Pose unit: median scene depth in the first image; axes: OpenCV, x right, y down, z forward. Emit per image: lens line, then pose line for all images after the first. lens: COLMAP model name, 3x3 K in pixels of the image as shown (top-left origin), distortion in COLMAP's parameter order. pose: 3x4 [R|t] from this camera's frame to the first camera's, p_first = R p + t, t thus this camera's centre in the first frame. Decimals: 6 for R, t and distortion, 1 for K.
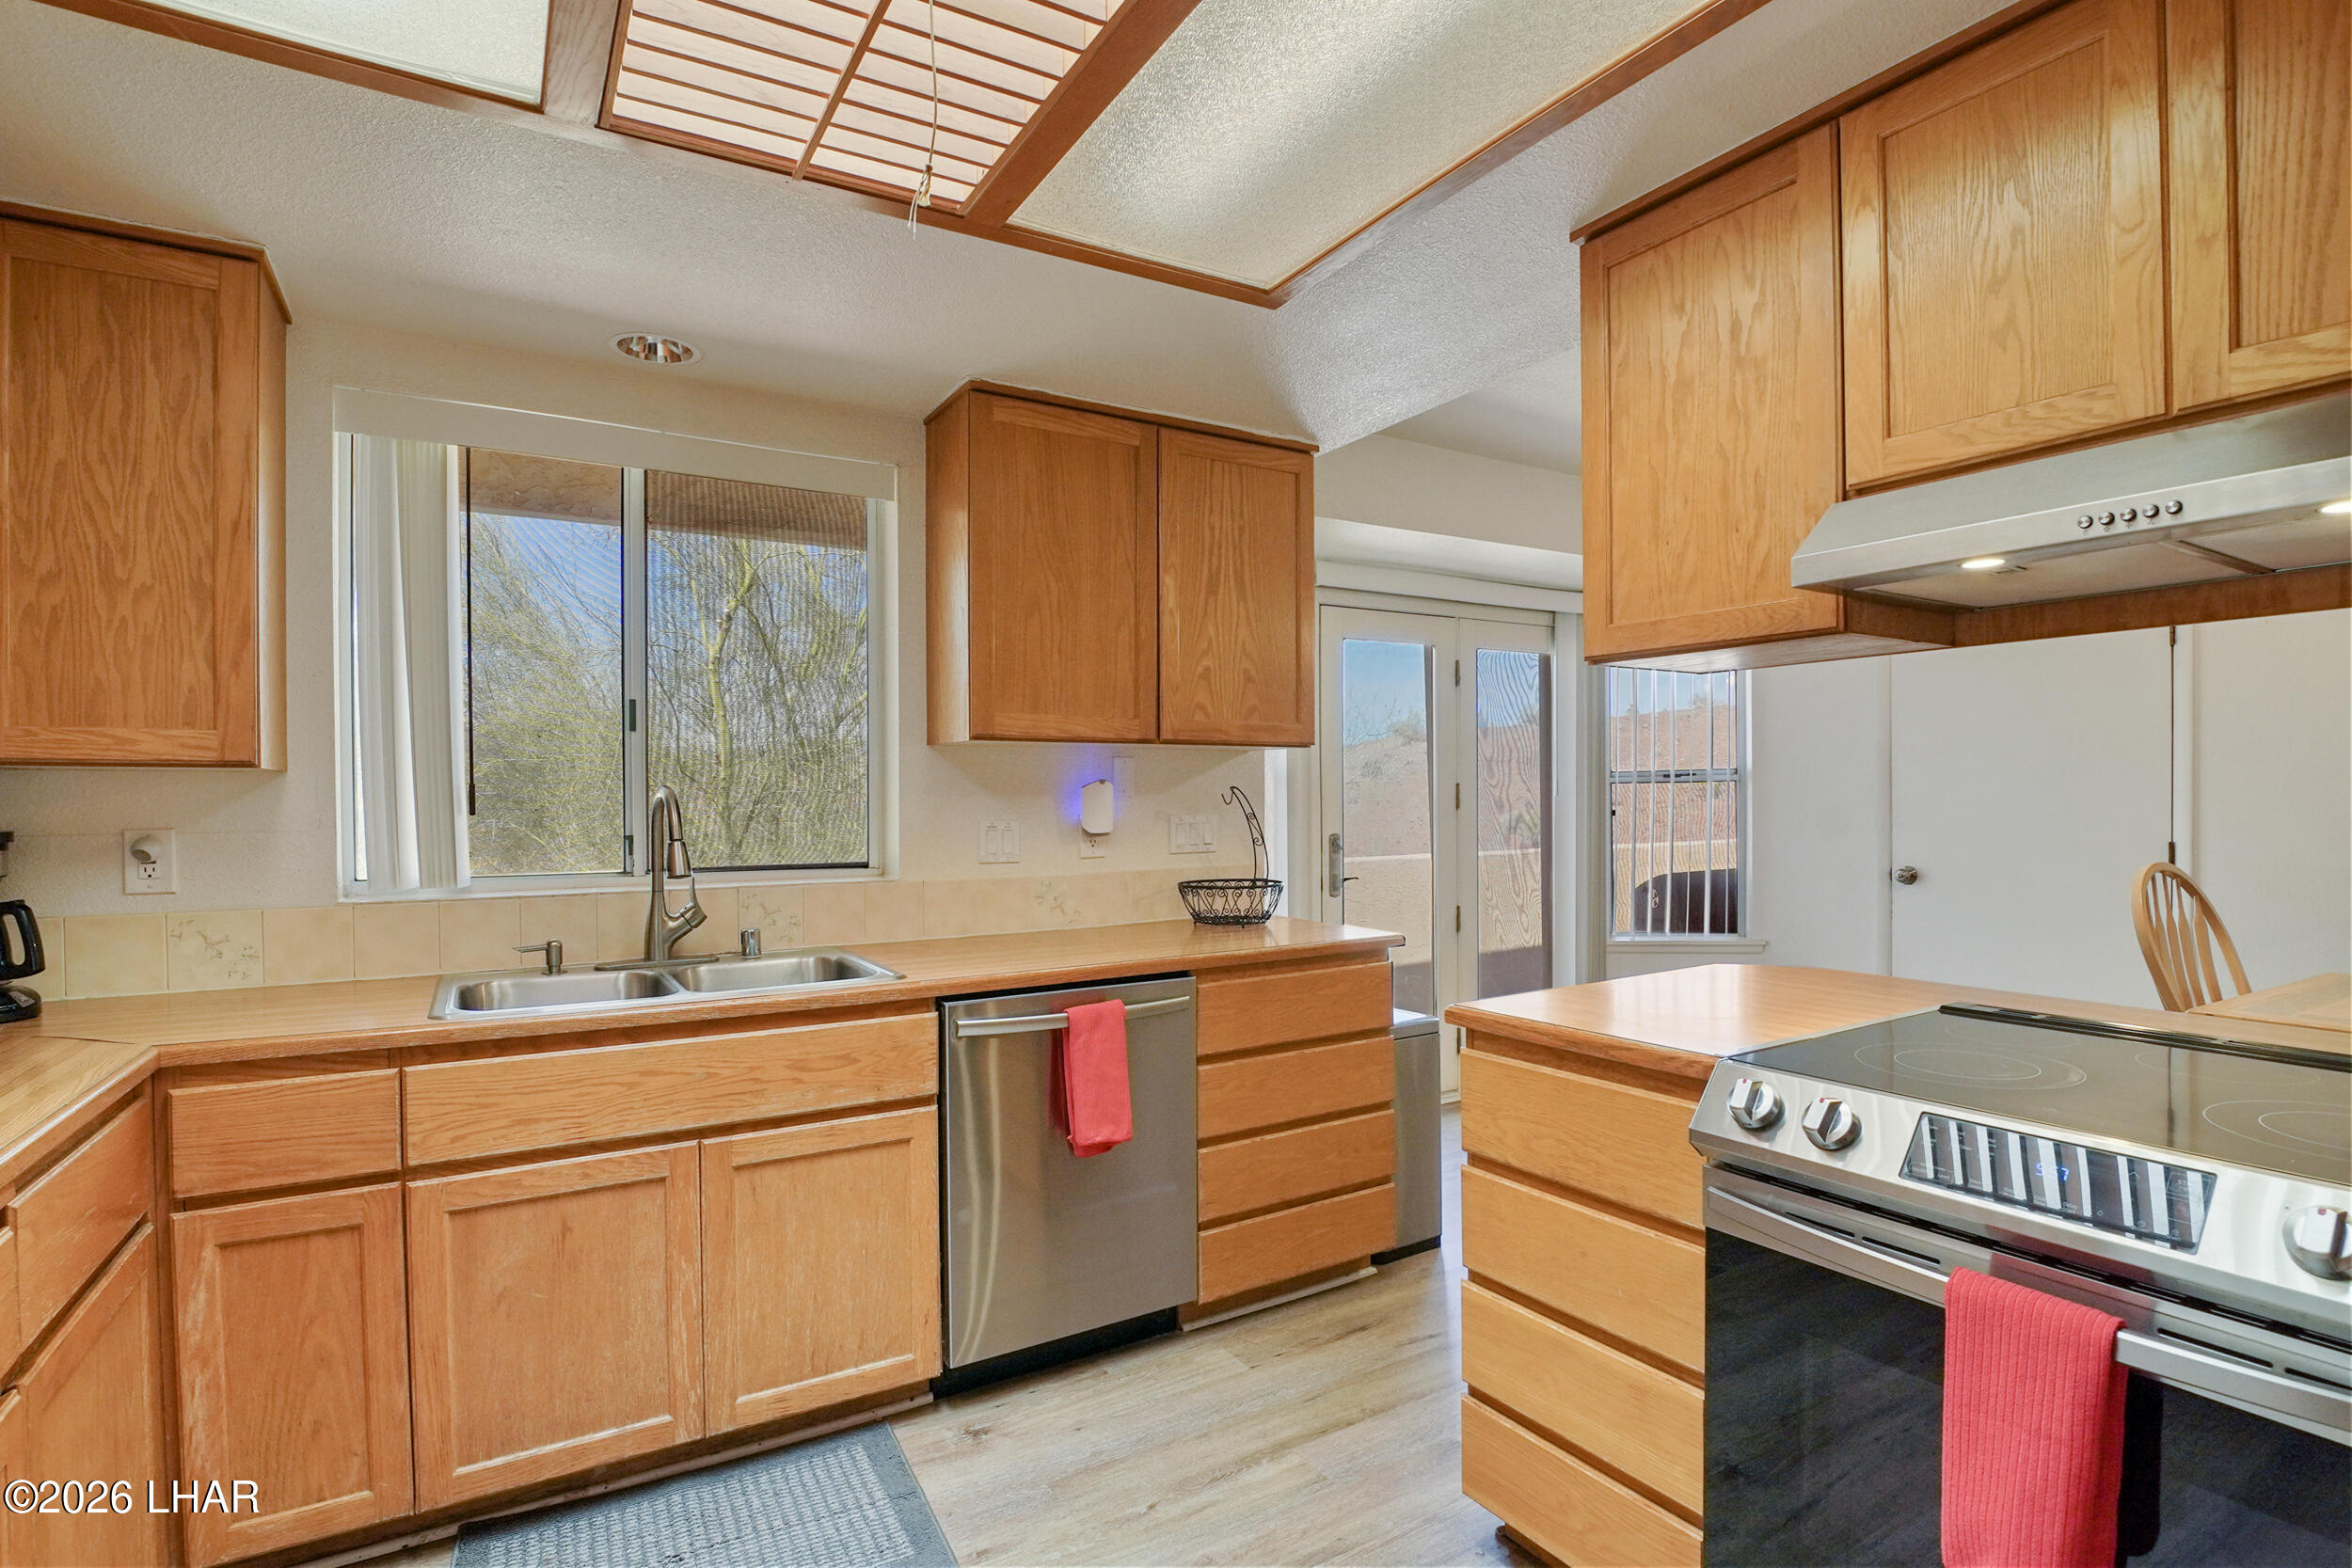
lens RADIAL K [[1141.6, 0, 1180.8], [0, 1141.6, 803.4], [0, 0, 1]] dist [-0.032493, -0.001154]
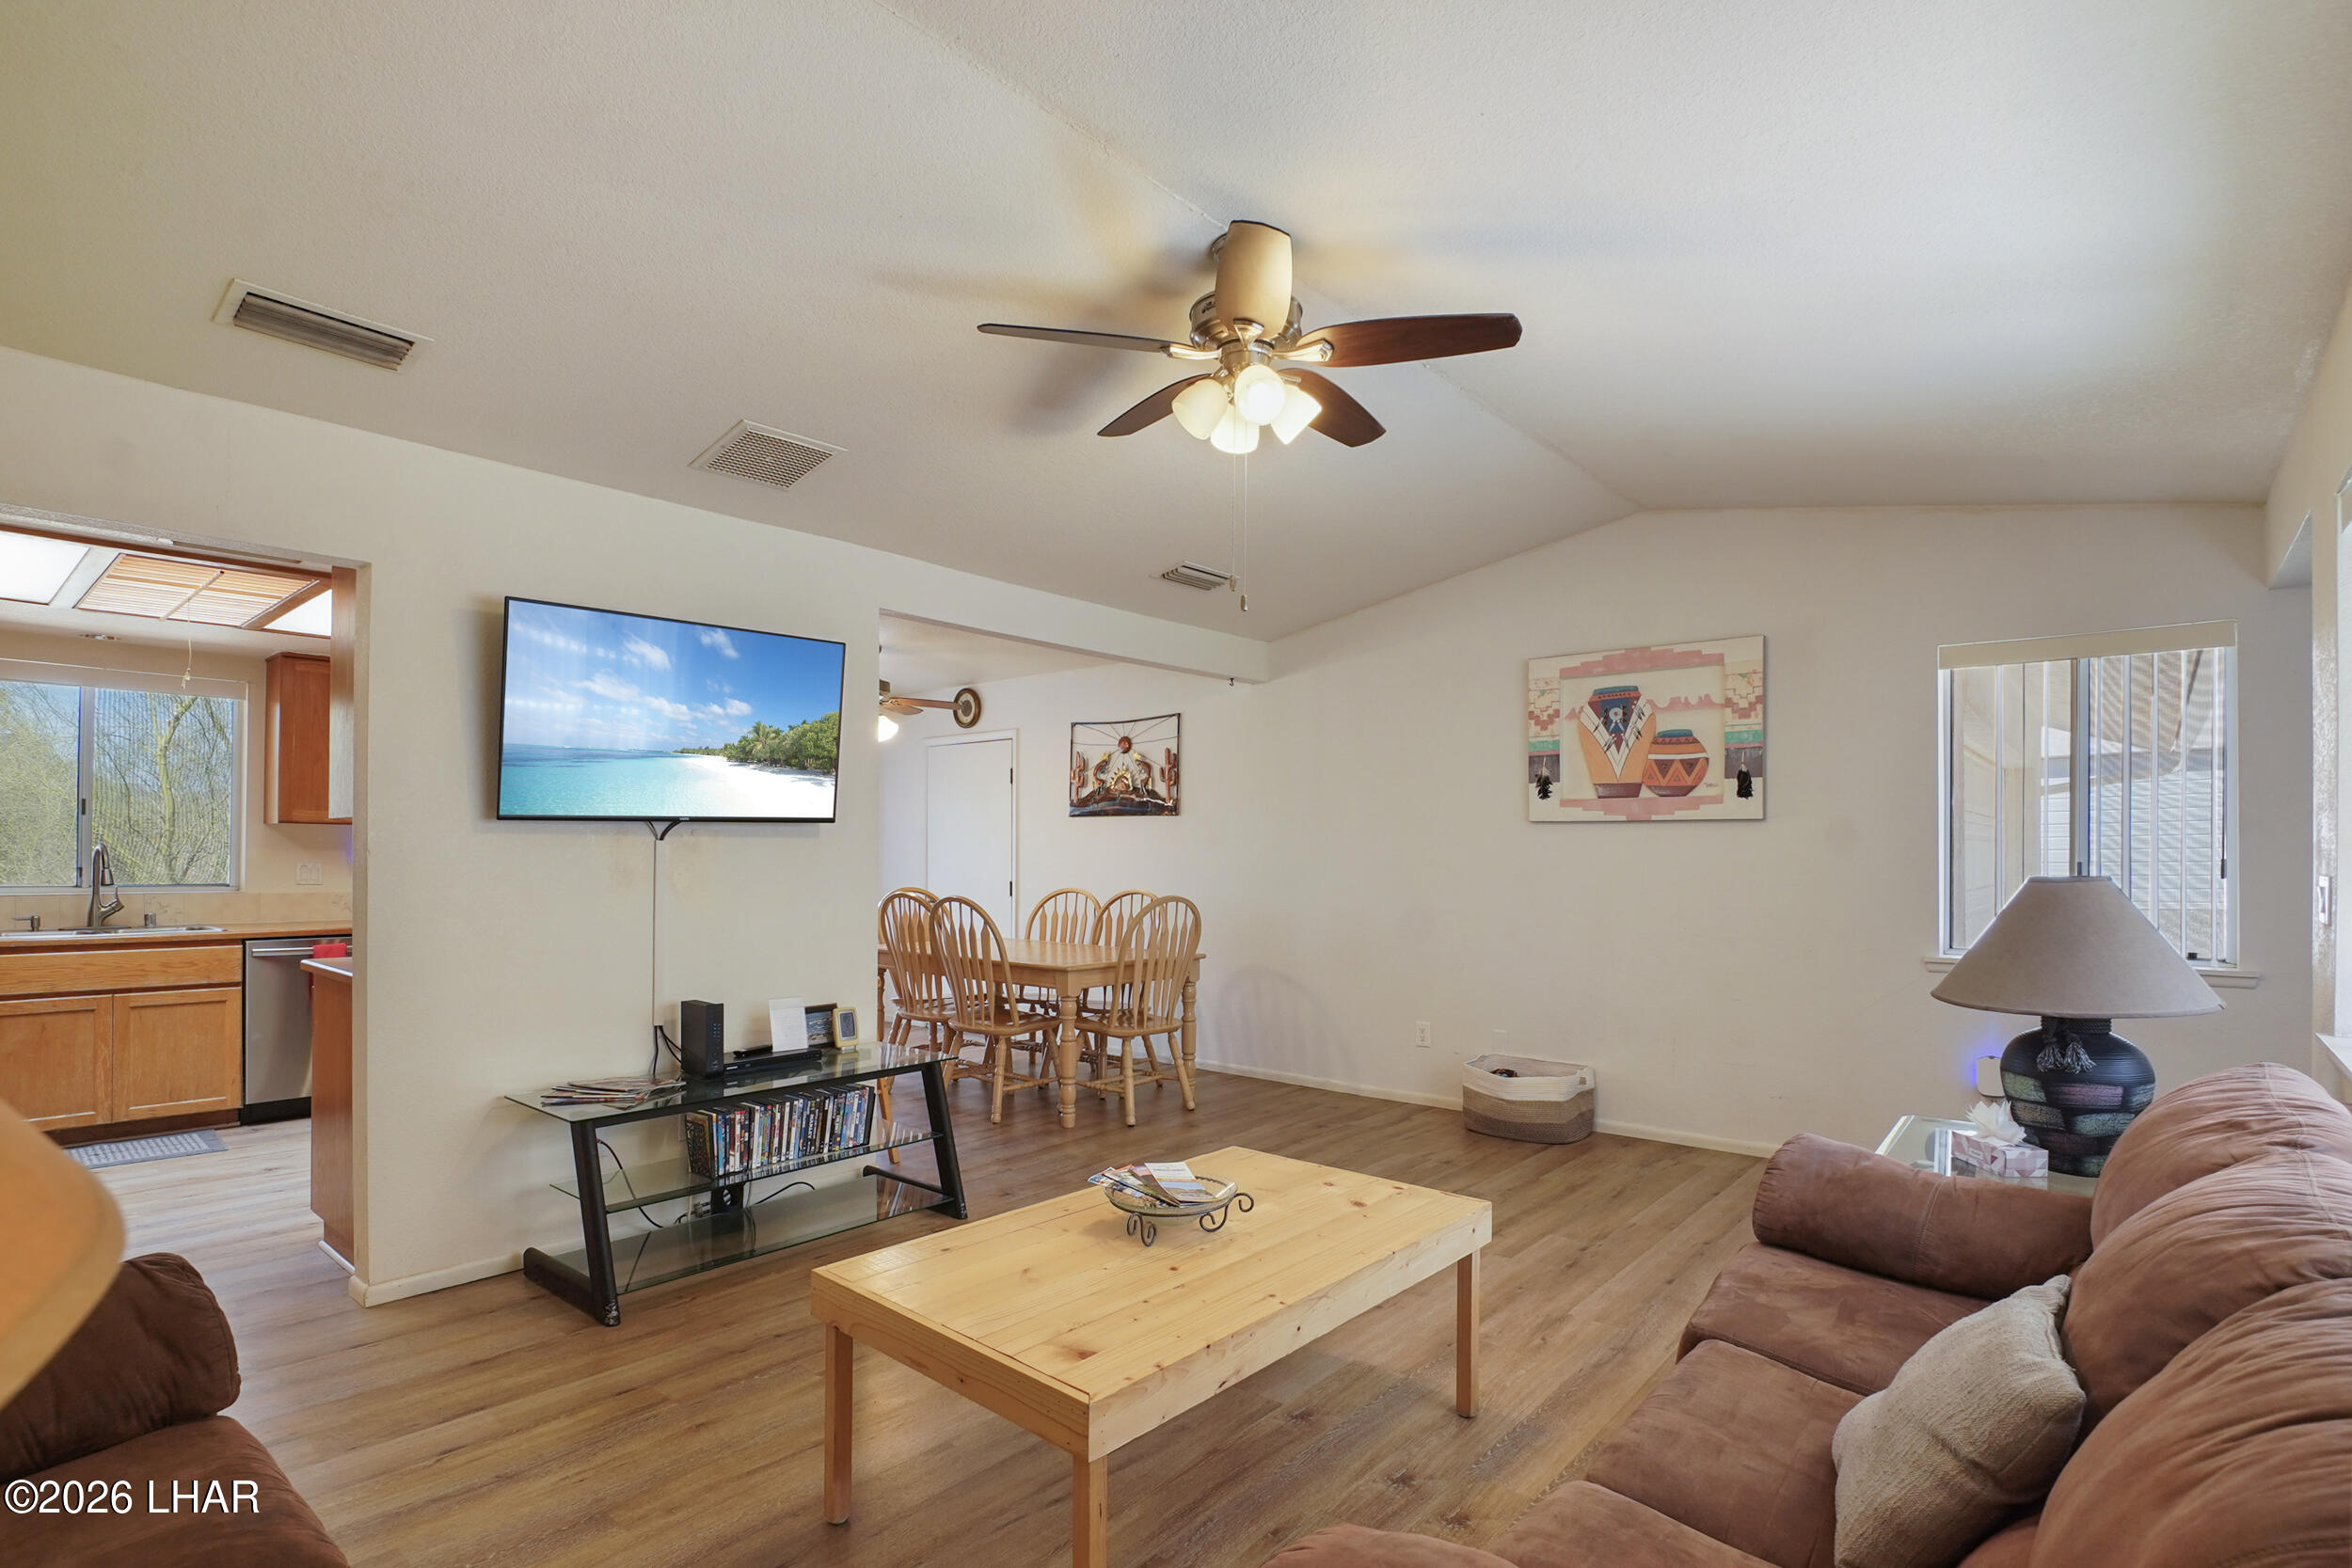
lens RADIAL K [[1155.0, 0, 1177.7], [0, 1155.0, 849.7], [0, 0, 1]] dist [-0.027701, -0.000354]
pose [[0.948533, 0.015982, 0.316276, 0.931955], [-0.012191, 0.999828, -0.013963, 0.002501], [-0.316444, 0.009389, 0.948565, -1.927749]]
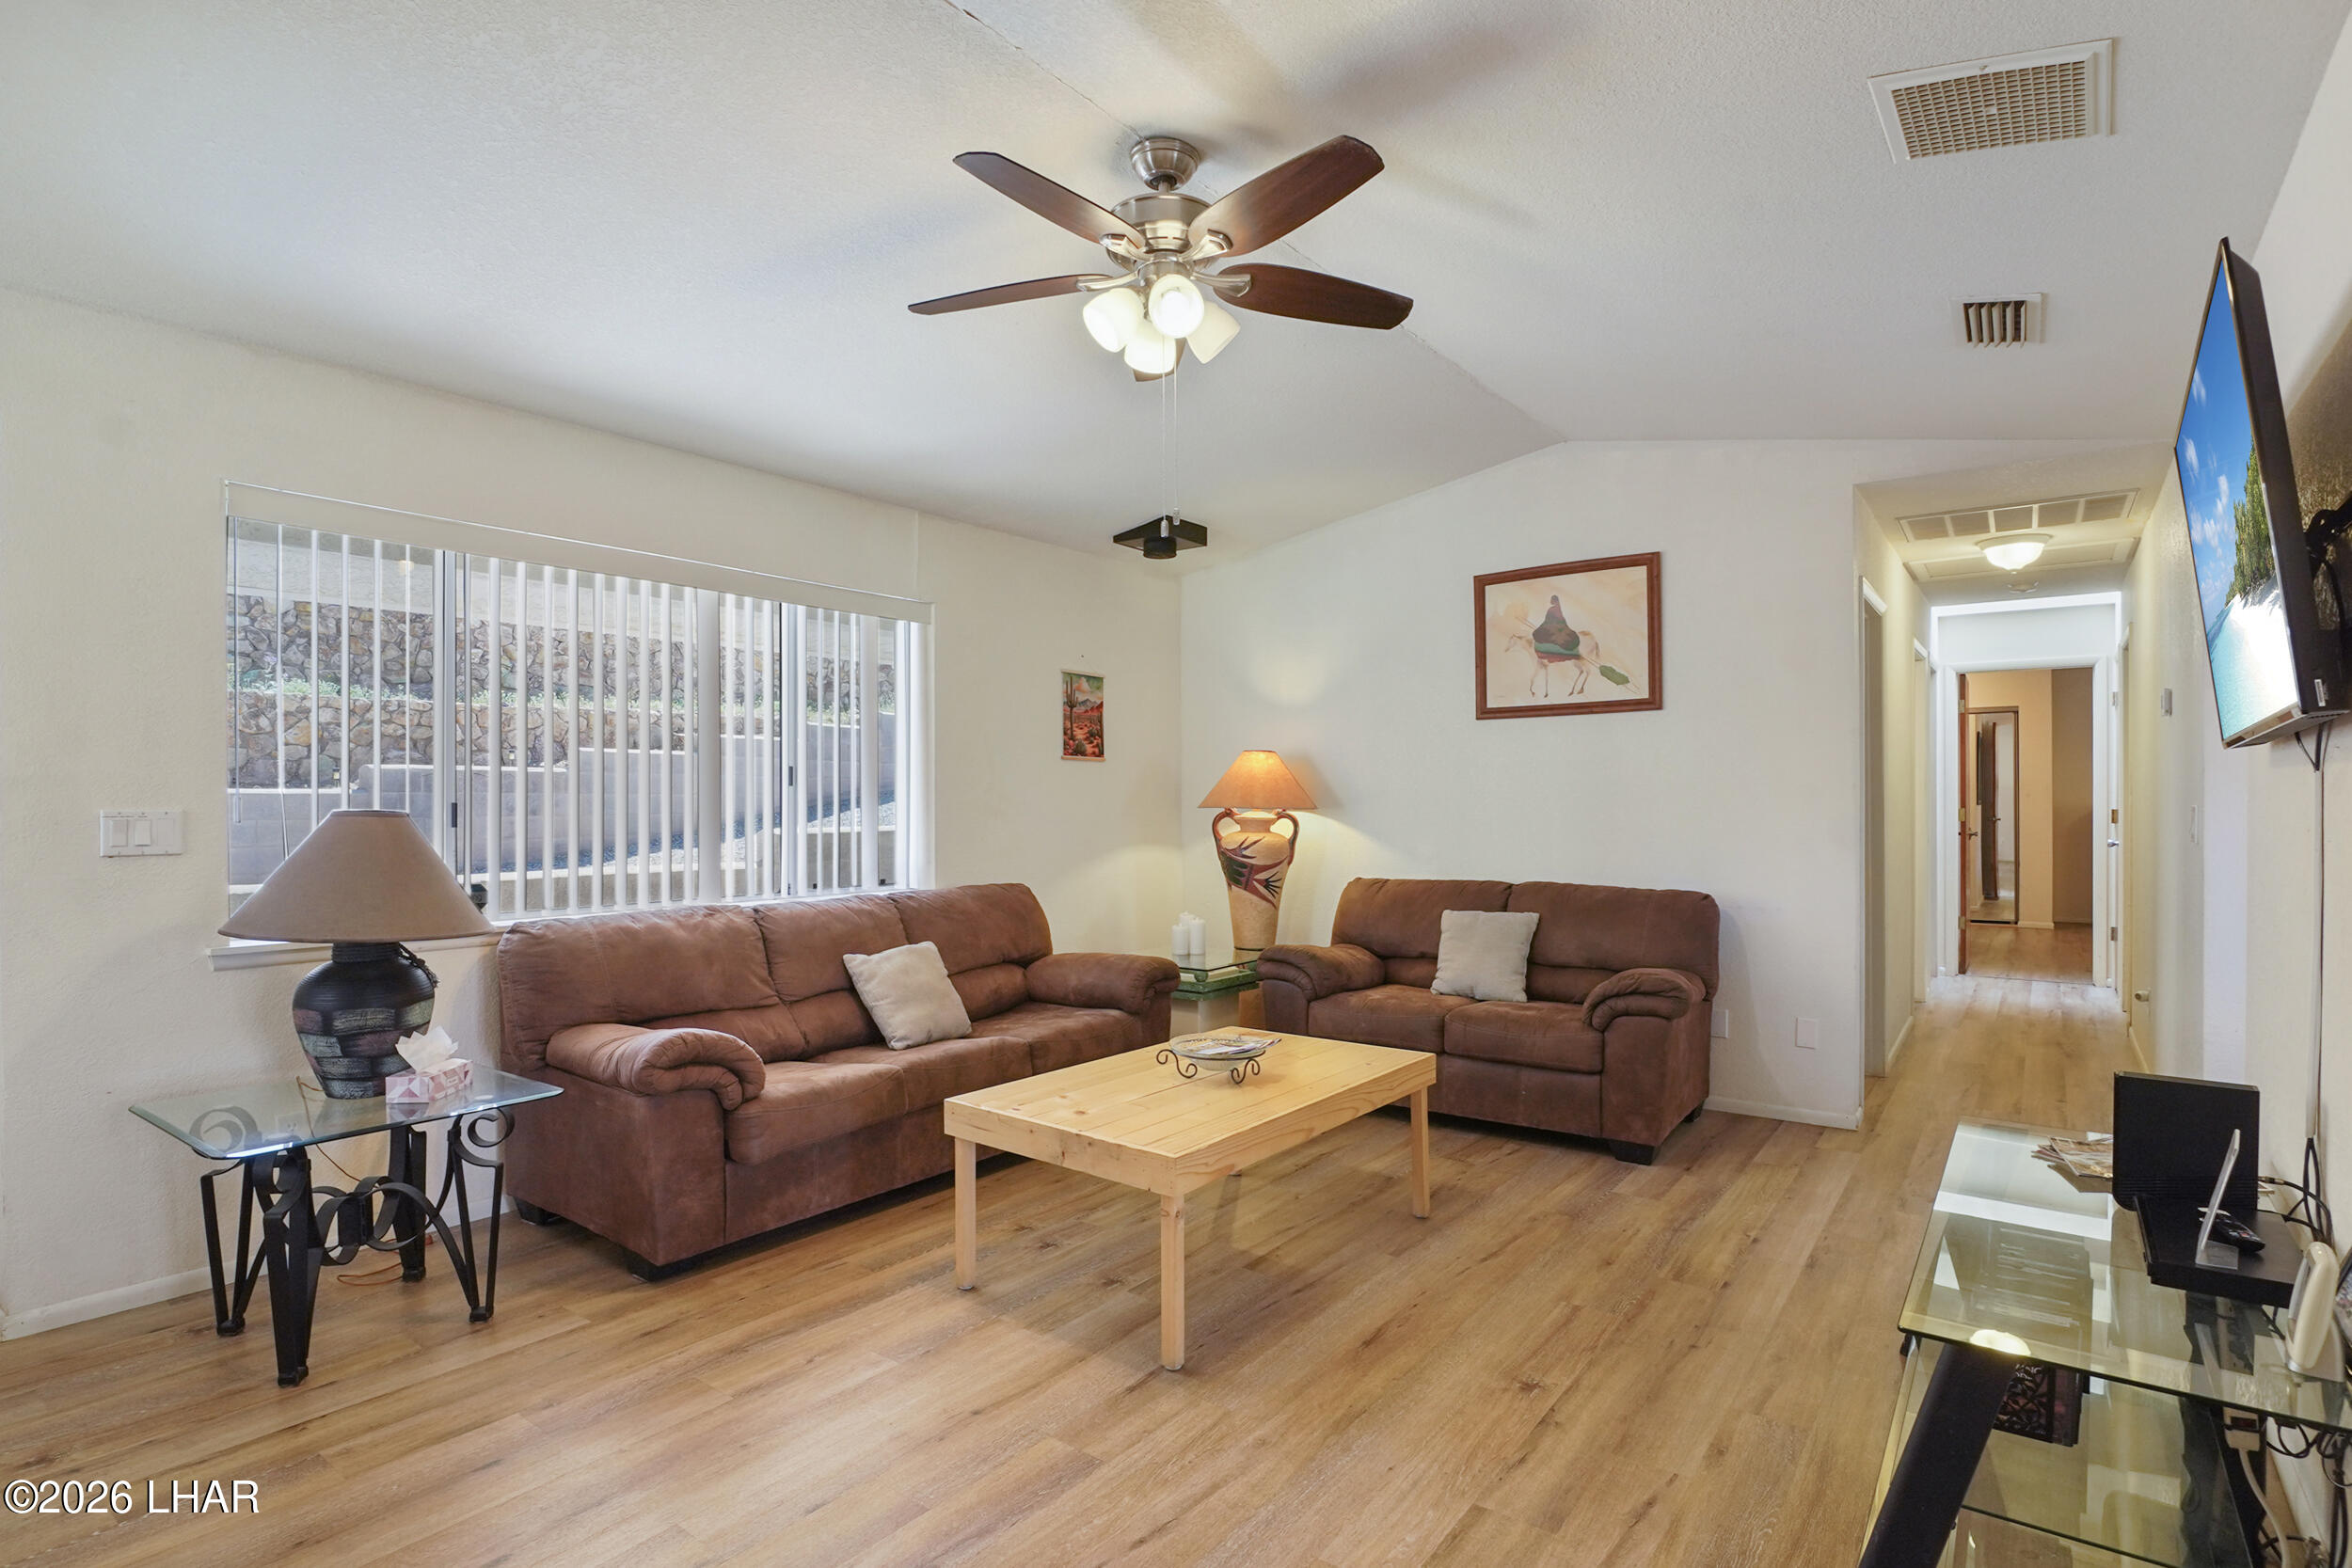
lens RADIAL K [[1171.3, 0, 1176.0], [0, 1171.3, 784.0], [0, 0, 1]] dist [-0.011516, -0.000242]
pose [[-0.925921, 0.008602, -0.377620, 1.928479], [0.007435, 0.999962, 0.004546, -0.028653], [0.377645, 0.001402, -0.925949, 0.578771]]
